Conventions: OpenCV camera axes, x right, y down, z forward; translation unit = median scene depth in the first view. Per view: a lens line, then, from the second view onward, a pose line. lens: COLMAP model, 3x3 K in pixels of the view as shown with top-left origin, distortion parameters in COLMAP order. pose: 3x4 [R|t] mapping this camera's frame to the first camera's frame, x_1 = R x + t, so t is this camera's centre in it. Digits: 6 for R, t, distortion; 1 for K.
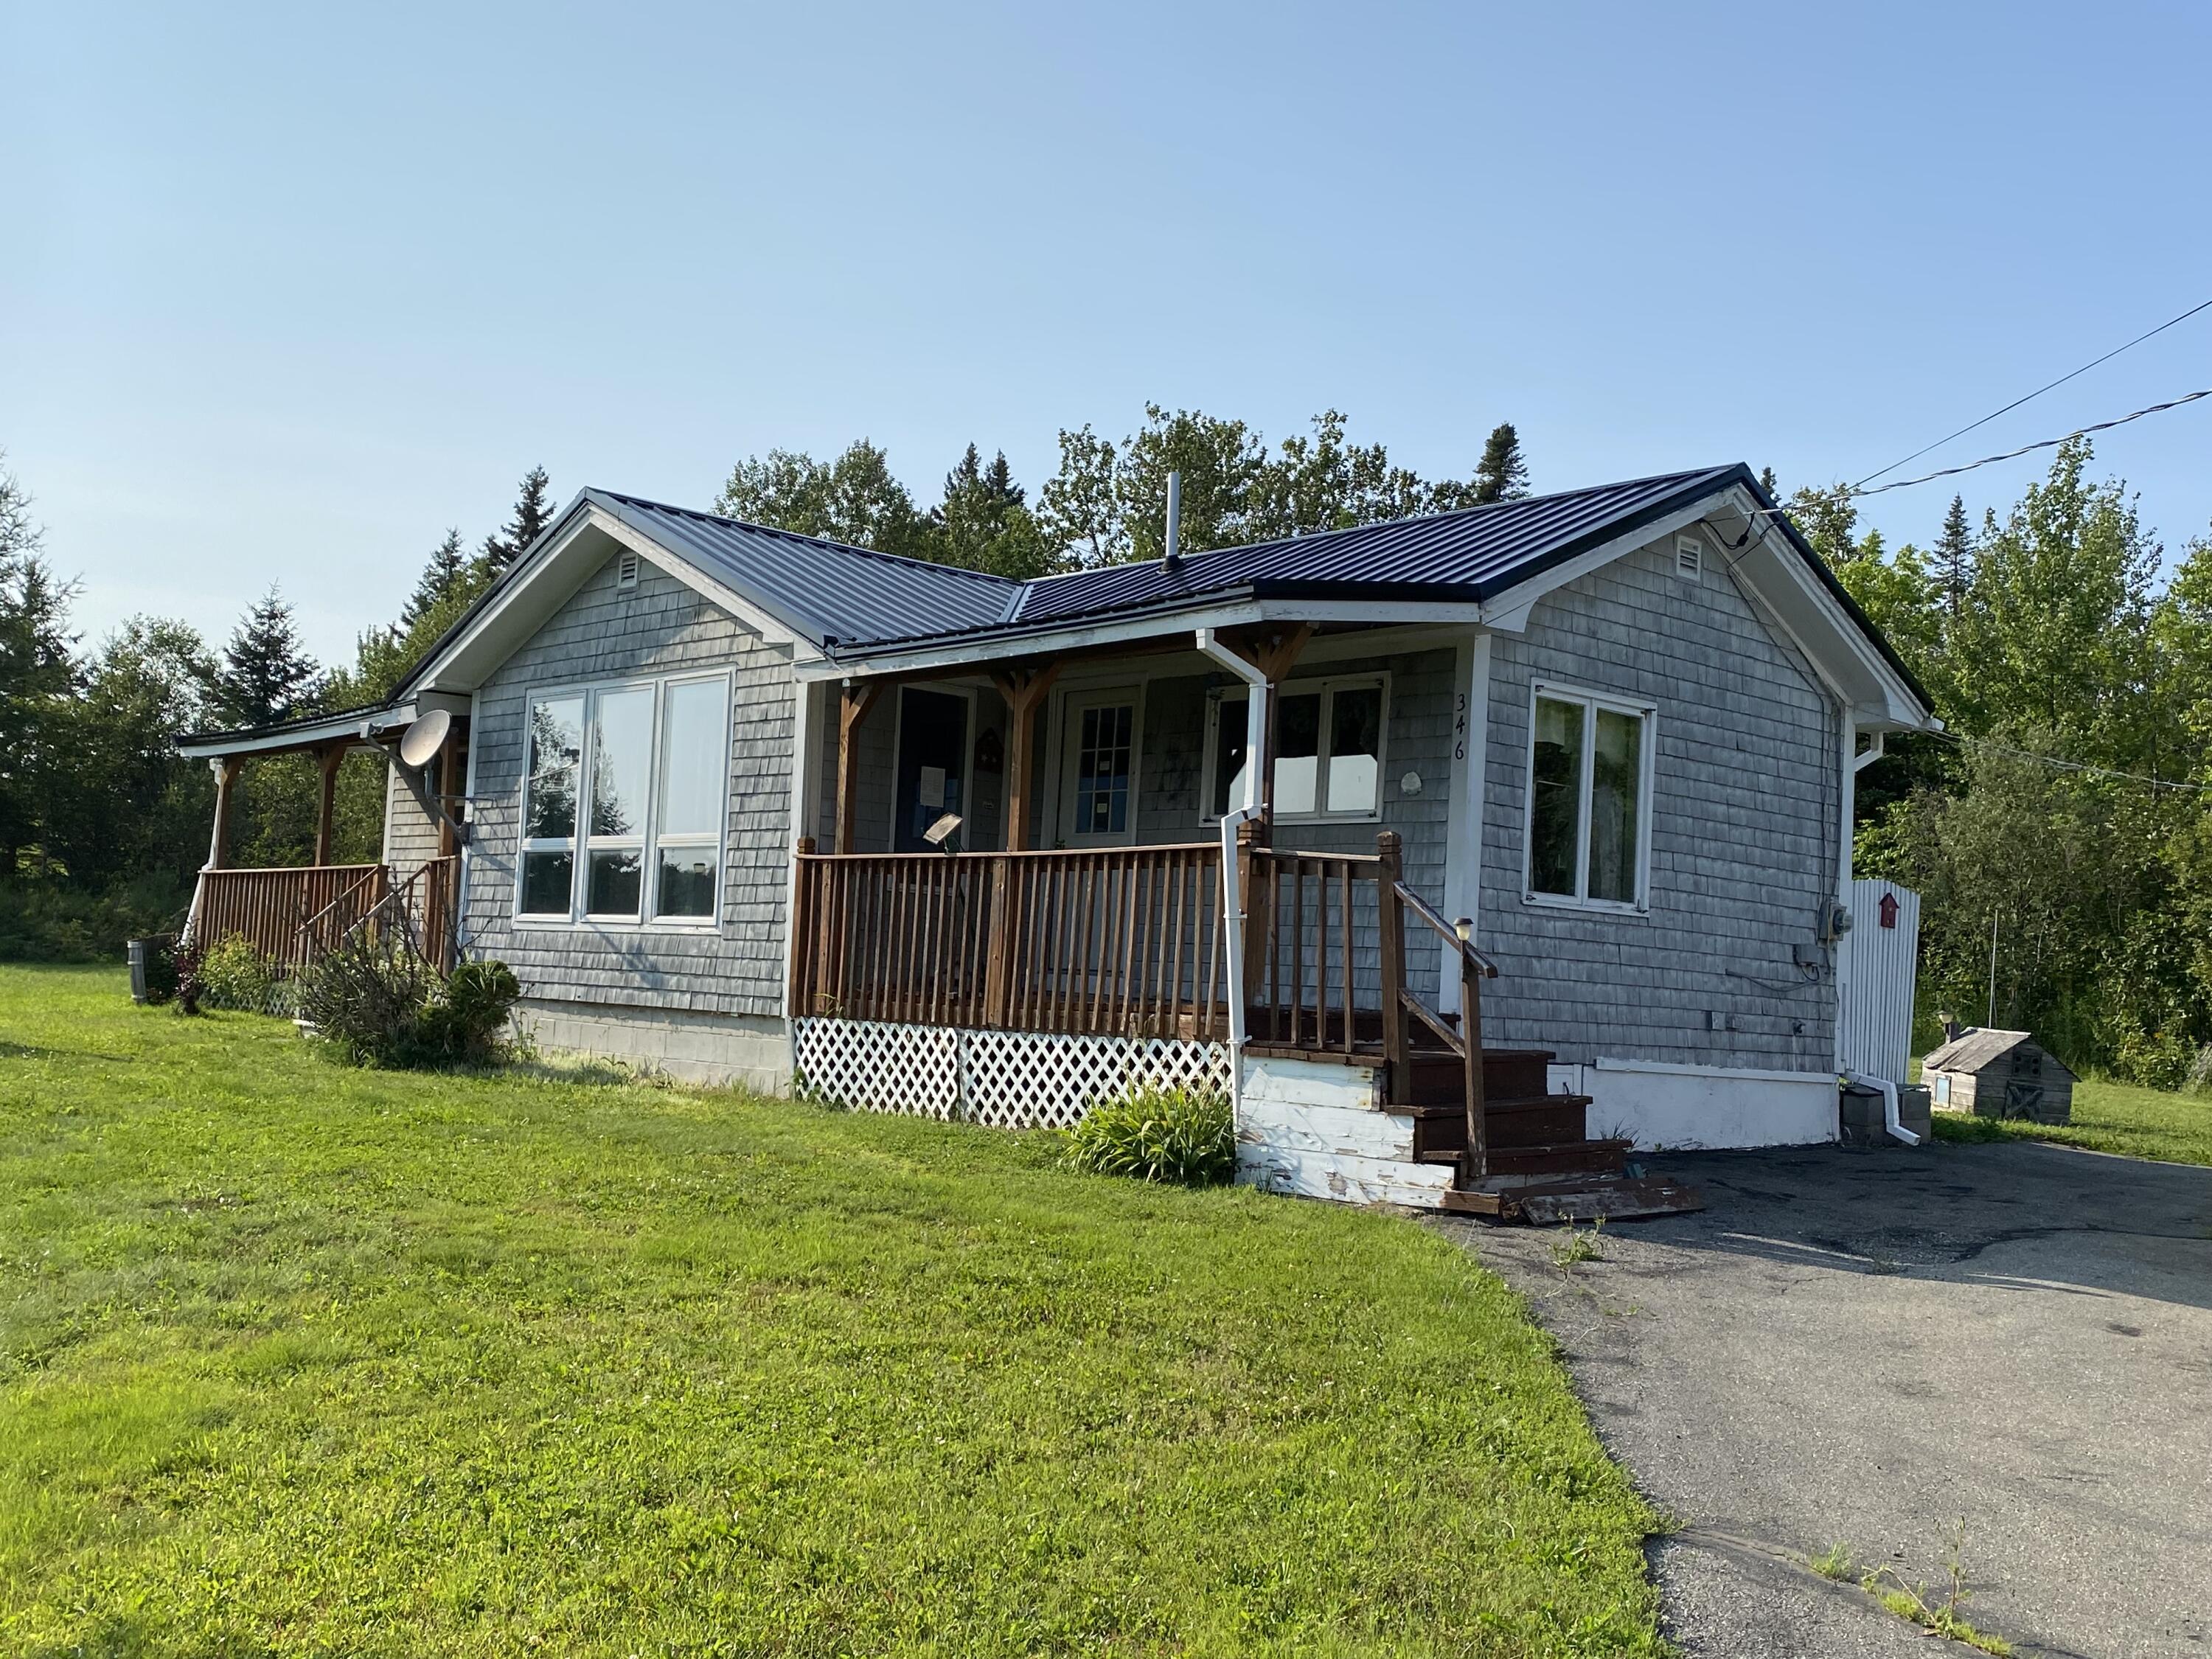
lens RADIAL K [[2232.4, 0, 1099.7], [0, 2232.4, 841.6], [0, 0, 1]] dist [-0.079485, 0.000000]
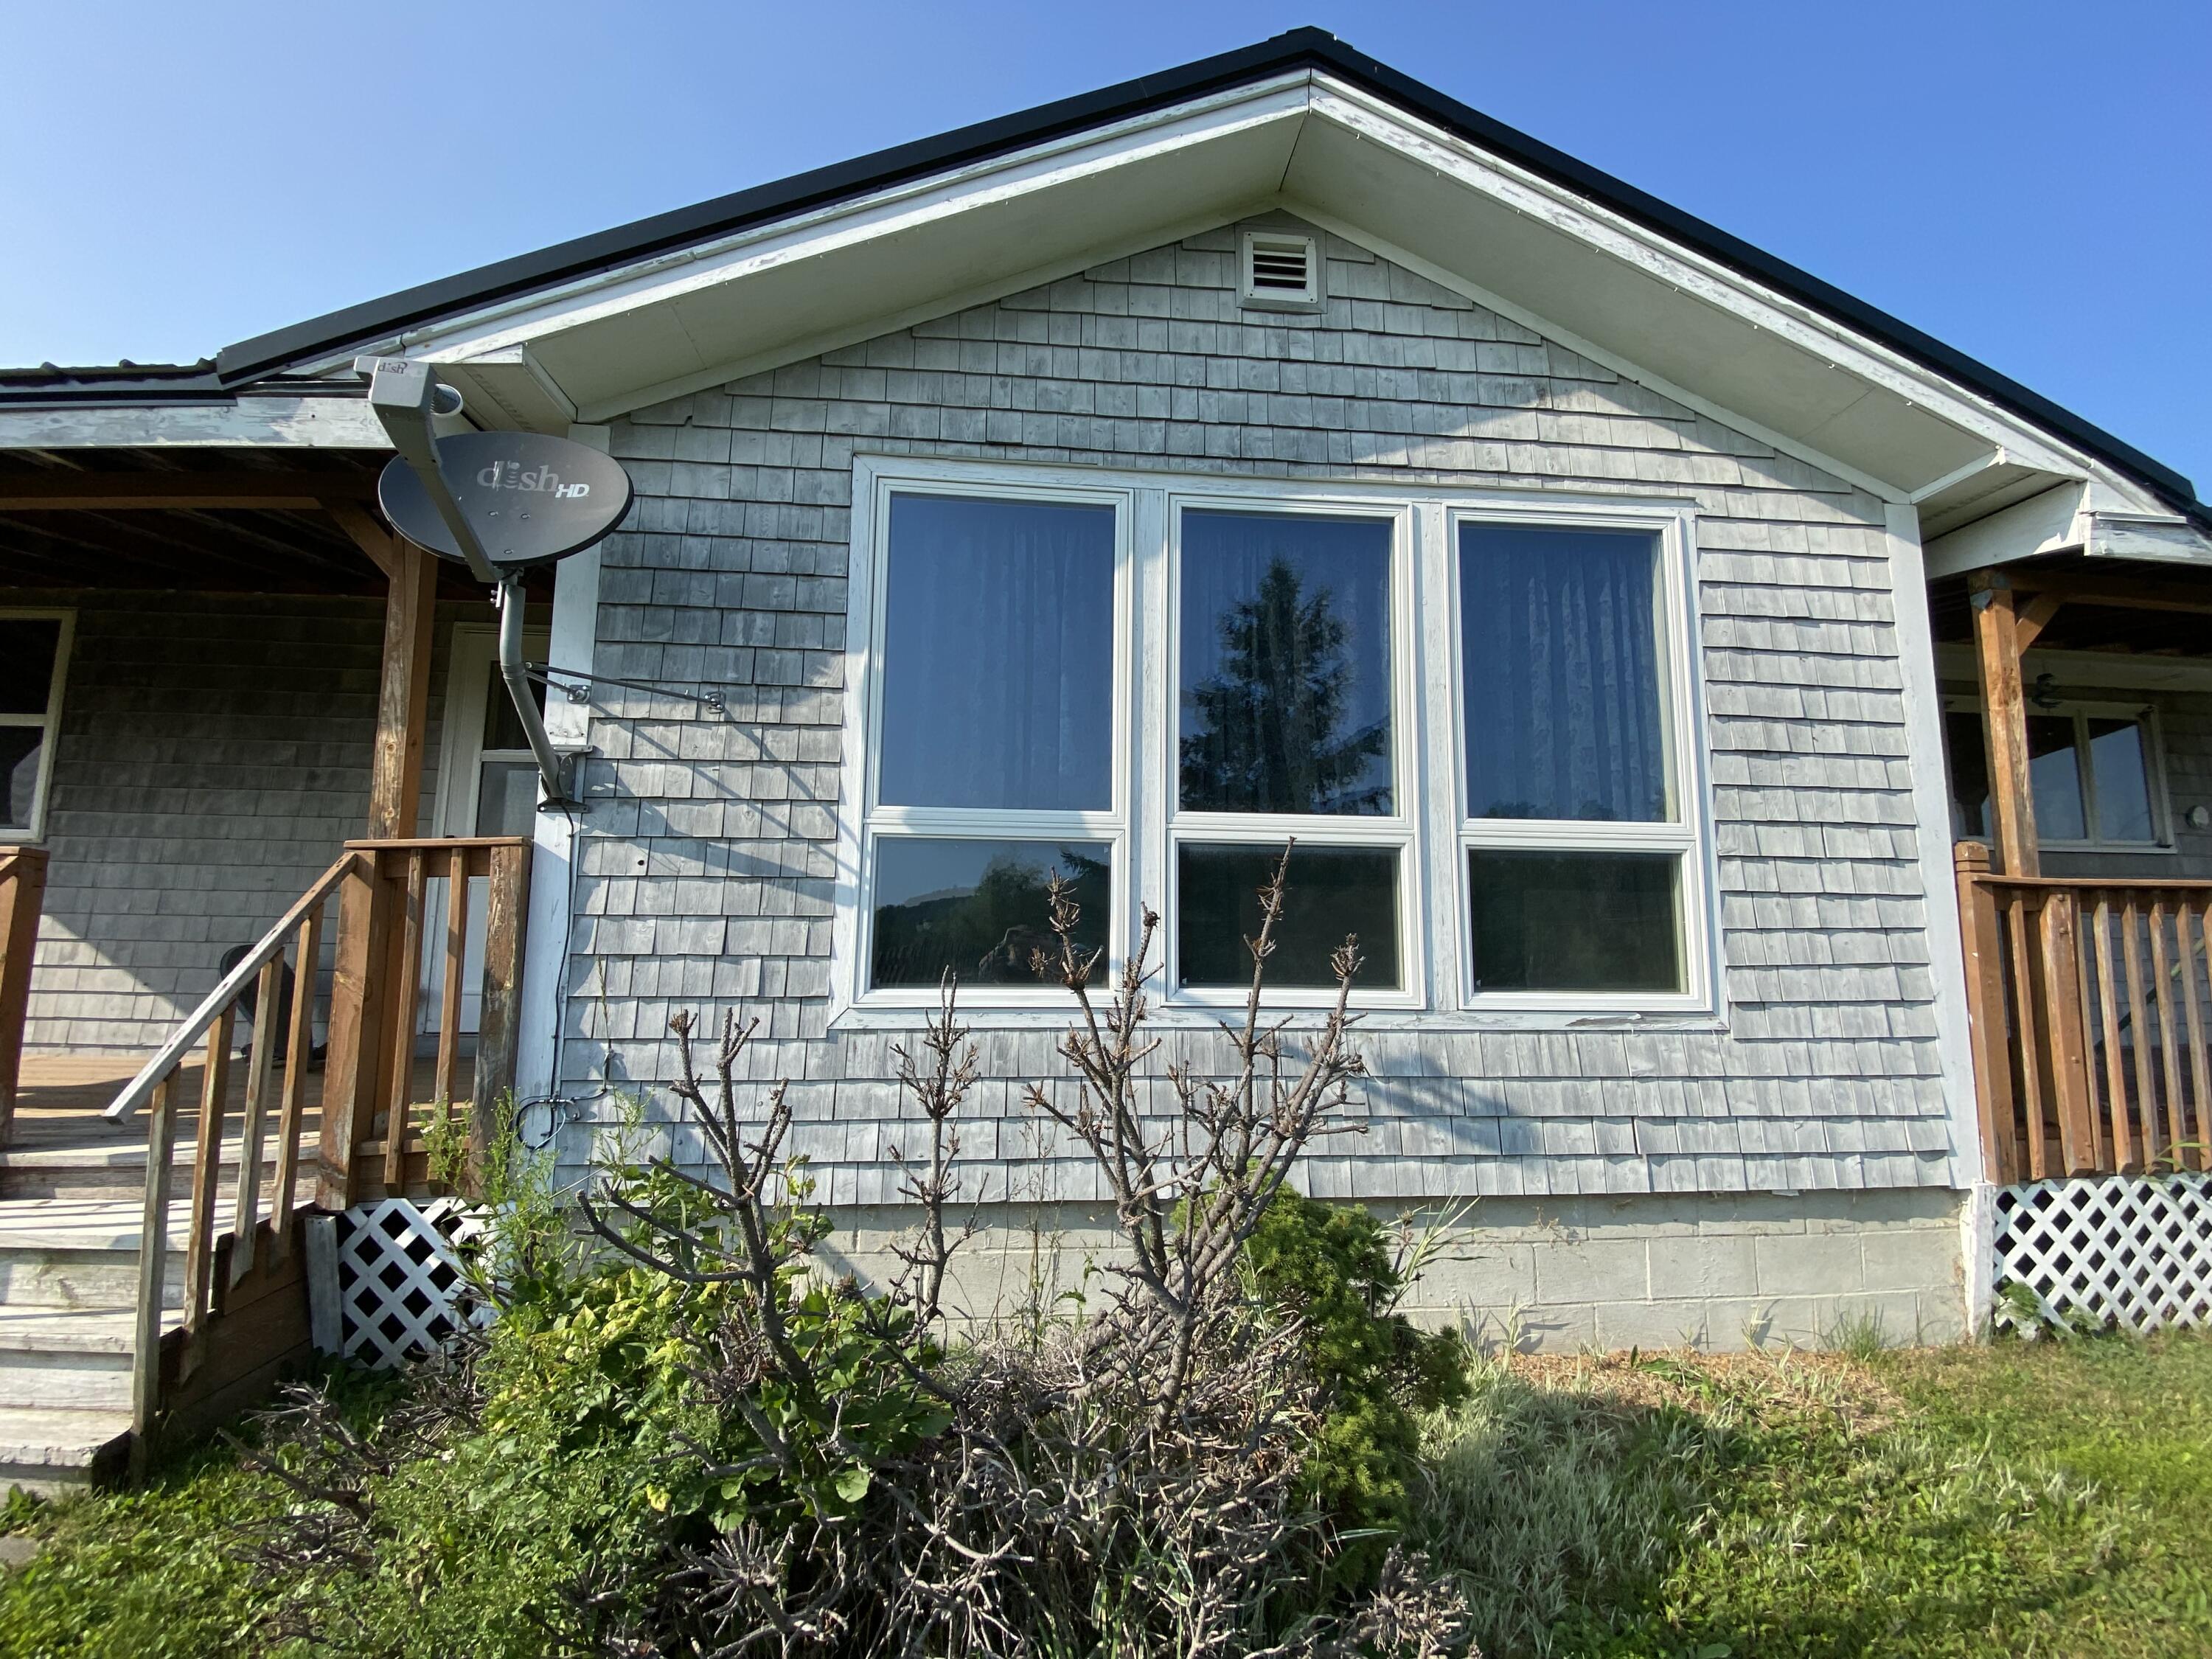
lens RADIAL K [[884.4, 0, 1106.5], [0, 884.4, 823.2], [0, 0, 1]] dist [-0.019477, -0.002446]
pose [[0.621543, 0.048964, 0.781848, -0.432114], [-0.033749, 0.998792, -0.035721, 0.007790], [-0.782652, -0.004184, 0.622445, 1.040109]]
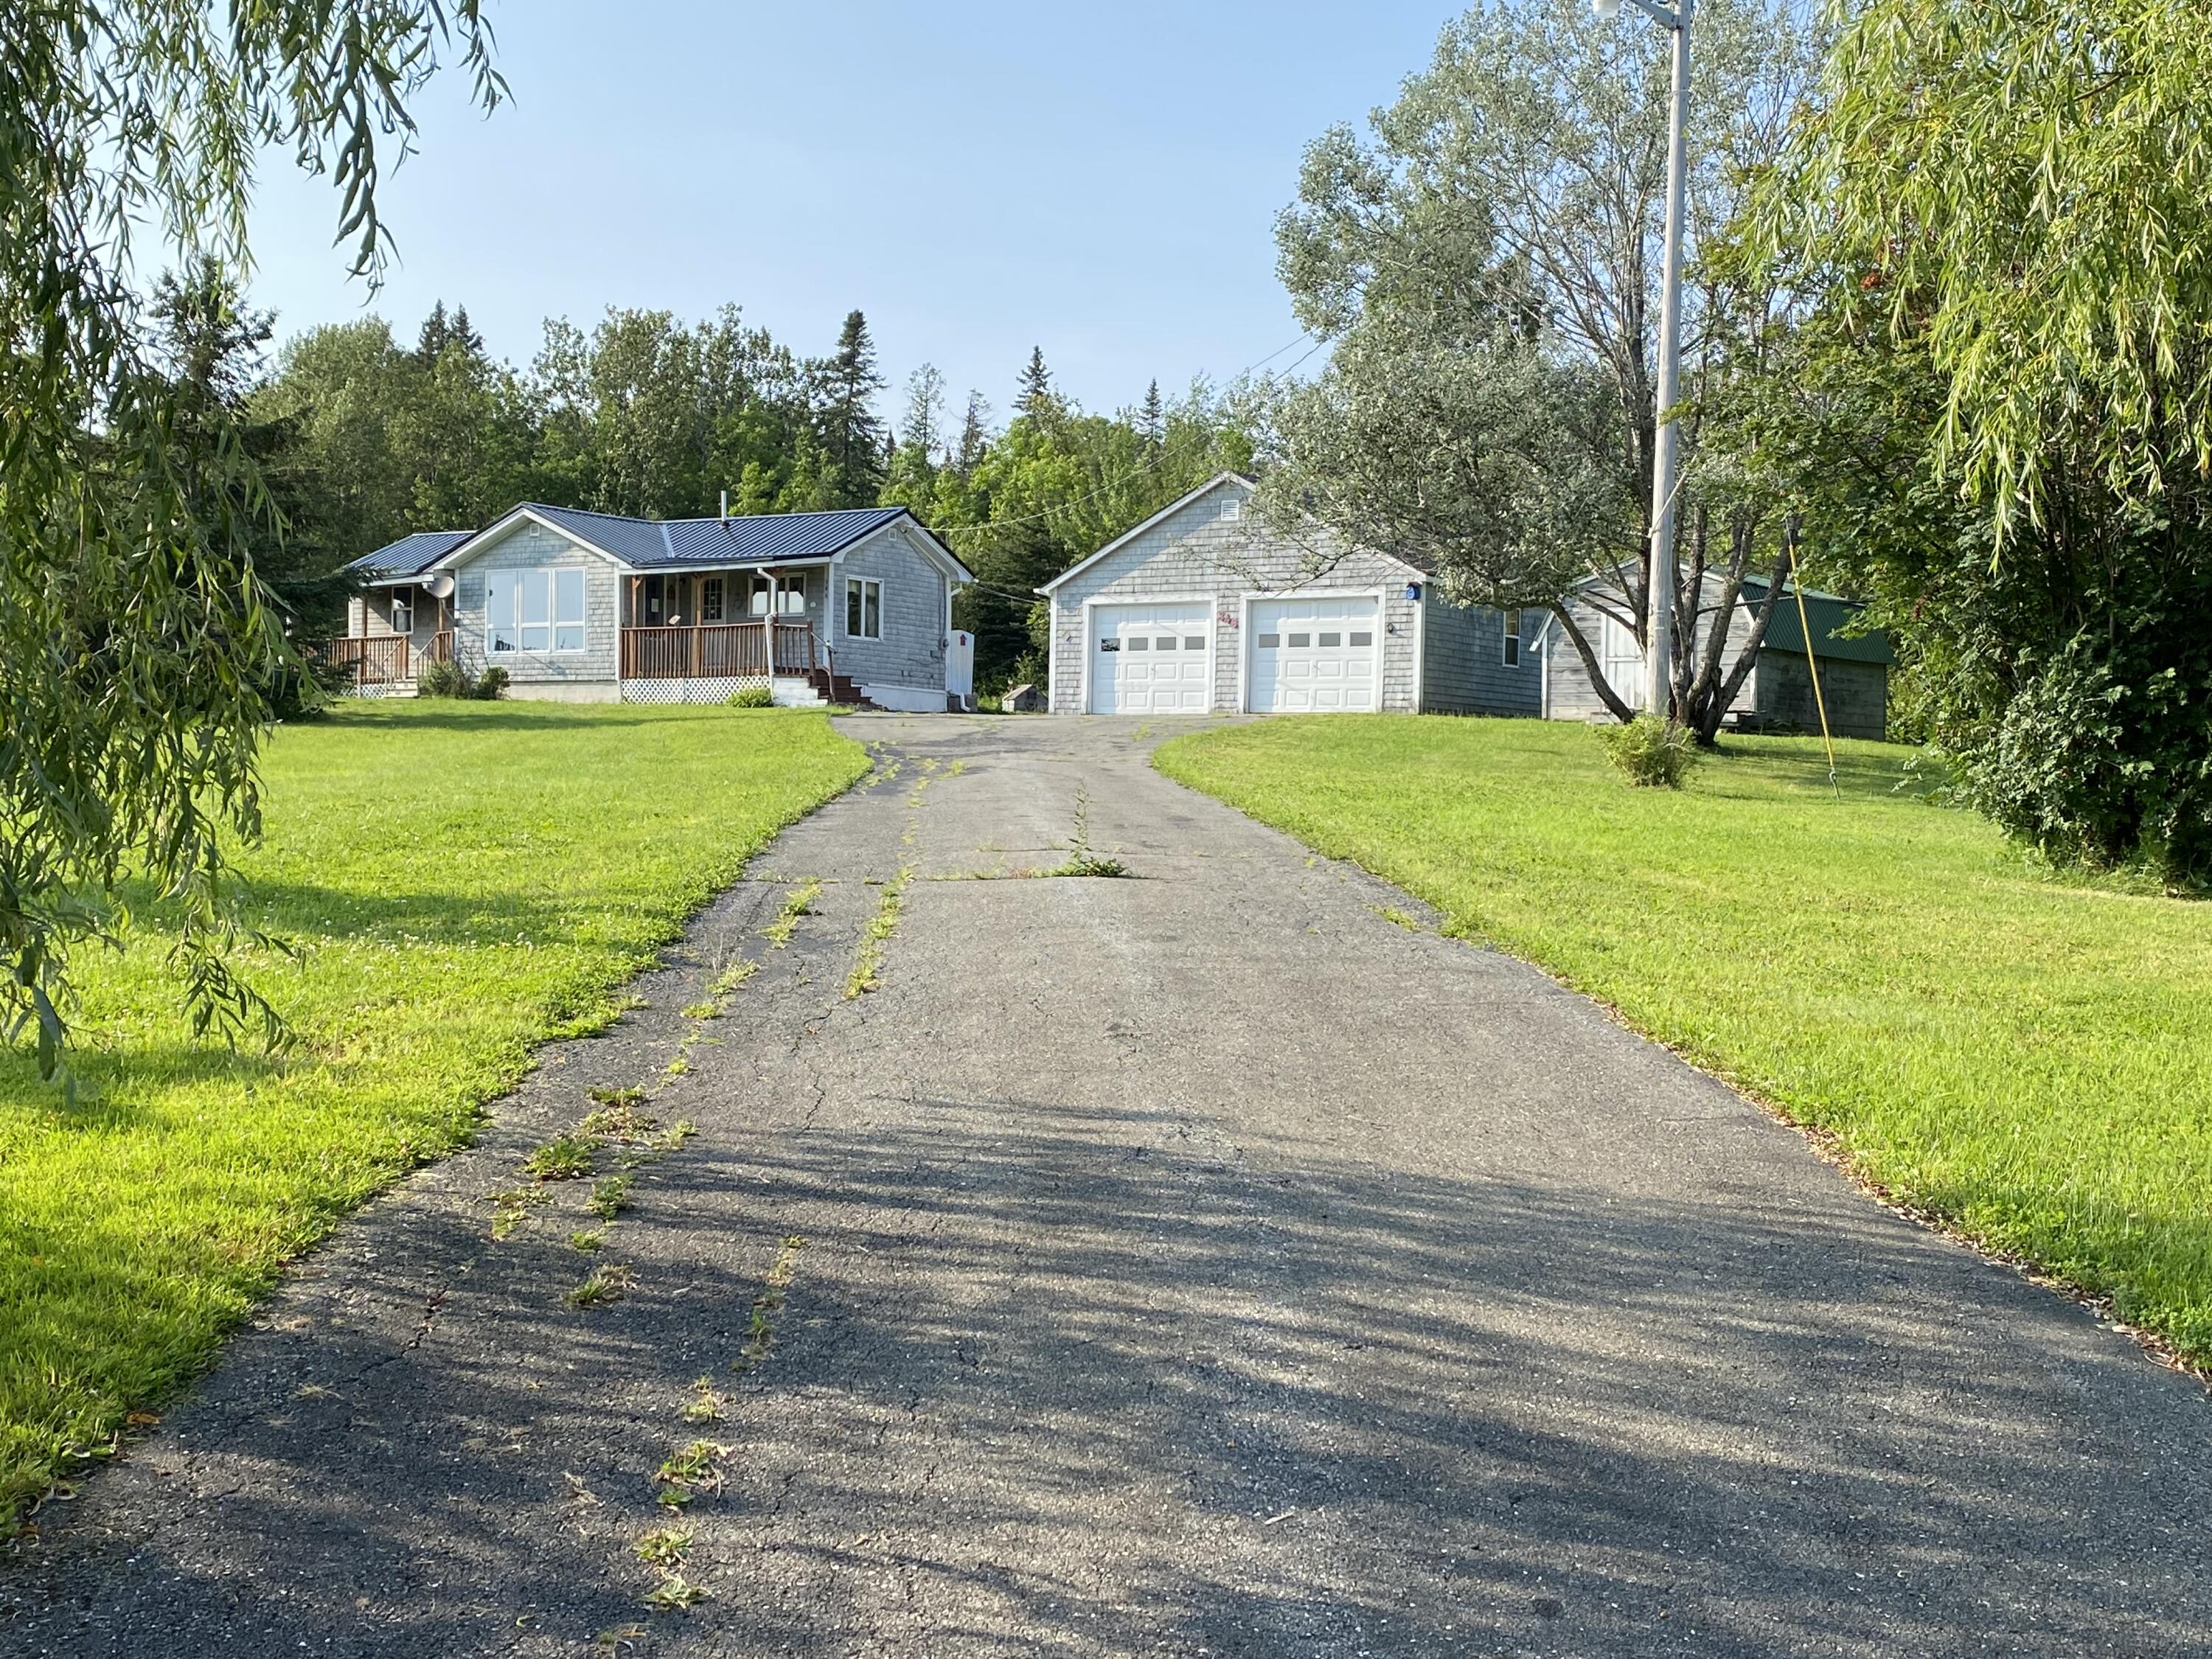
lens RADIAL K [[2486.6, 0, 1107.0], [0, 2486.6, 841.0], [0, 0, 1]] dist [0.027475, 0.000000]
pose [[0.964076, -0.040445, 0.262529, -0.411105], [0.015468, 0.995211, 0.096516, -0.024004], [-0.265176, -0.088988, 0.960085, -2.621448]]
